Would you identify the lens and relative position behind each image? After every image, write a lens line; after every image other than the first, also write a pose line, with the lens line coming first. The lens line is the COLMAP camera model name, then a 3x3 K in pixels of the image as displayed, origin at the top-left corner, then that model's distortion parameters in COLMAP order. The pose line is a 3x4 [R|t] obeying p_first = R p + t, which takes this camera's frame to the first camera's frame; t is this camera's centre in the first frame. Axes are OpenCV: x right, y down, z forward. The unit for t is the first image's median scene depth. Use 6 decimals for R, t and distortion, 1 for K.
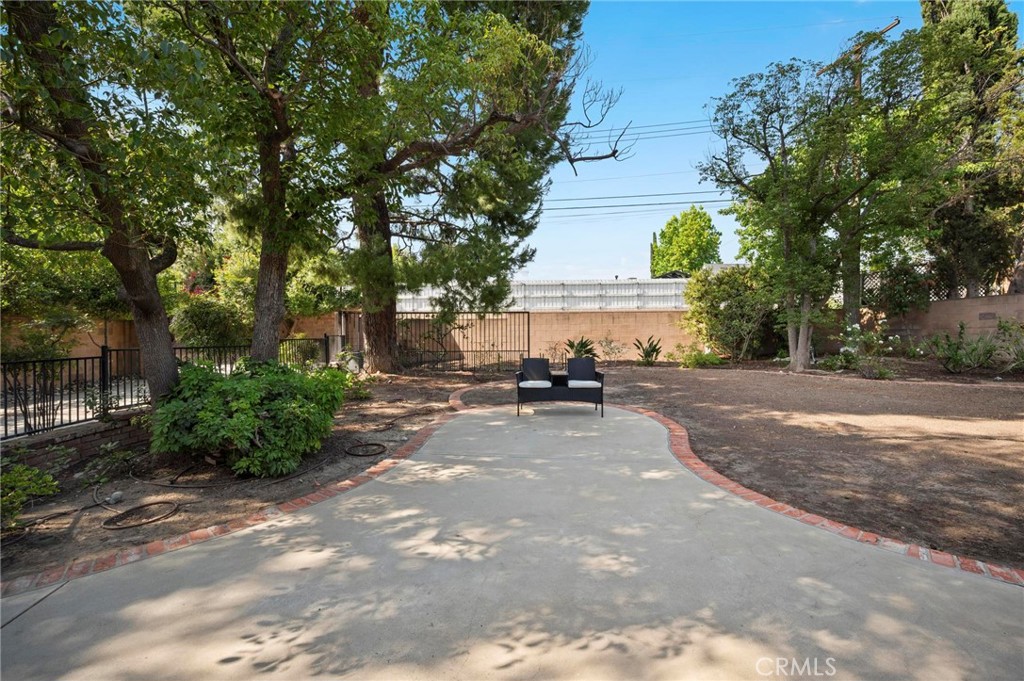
lens RADIAL K [[408.5, 0, 511.4], [0, 408.5, 338.1], [0, 0, 1]] dist [-0.002699, -0.000060]
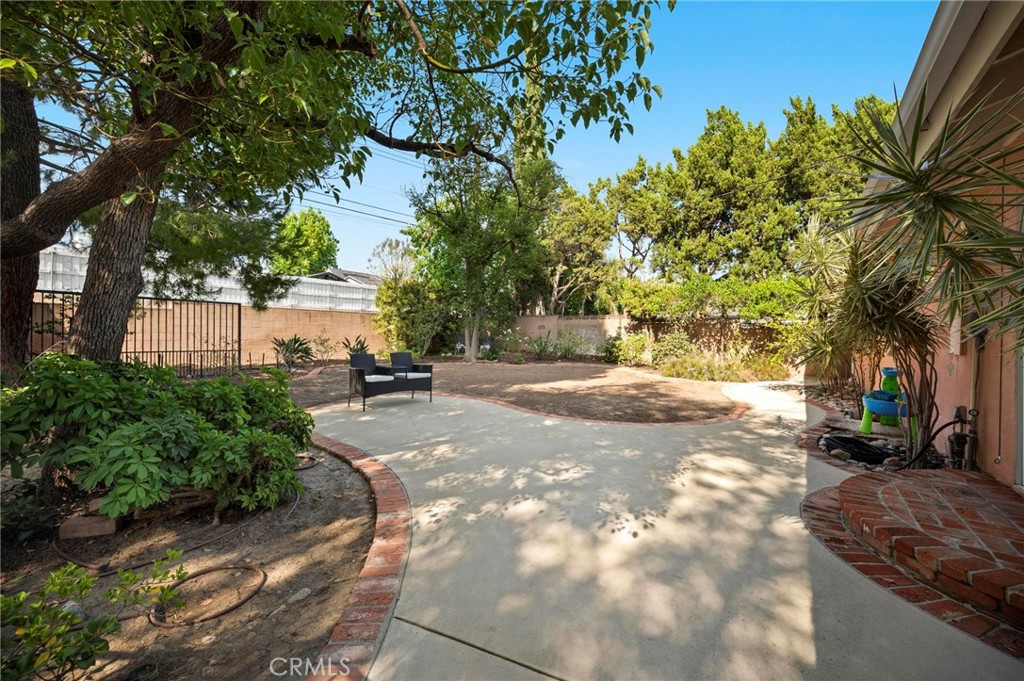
lens RADIAL K [[408.5, 0, 507.7], [0, 408.5, 339.6], [0, 0, 1]] dist [-0.002699, -0.000060]
pose [[0.593963, 0.008179, 0.804451, -1.031262], [-0.006893, 0.999963, -0.005078, 0.032480], [-0.804463, -0.002529, 0.593997, 0.220763]]
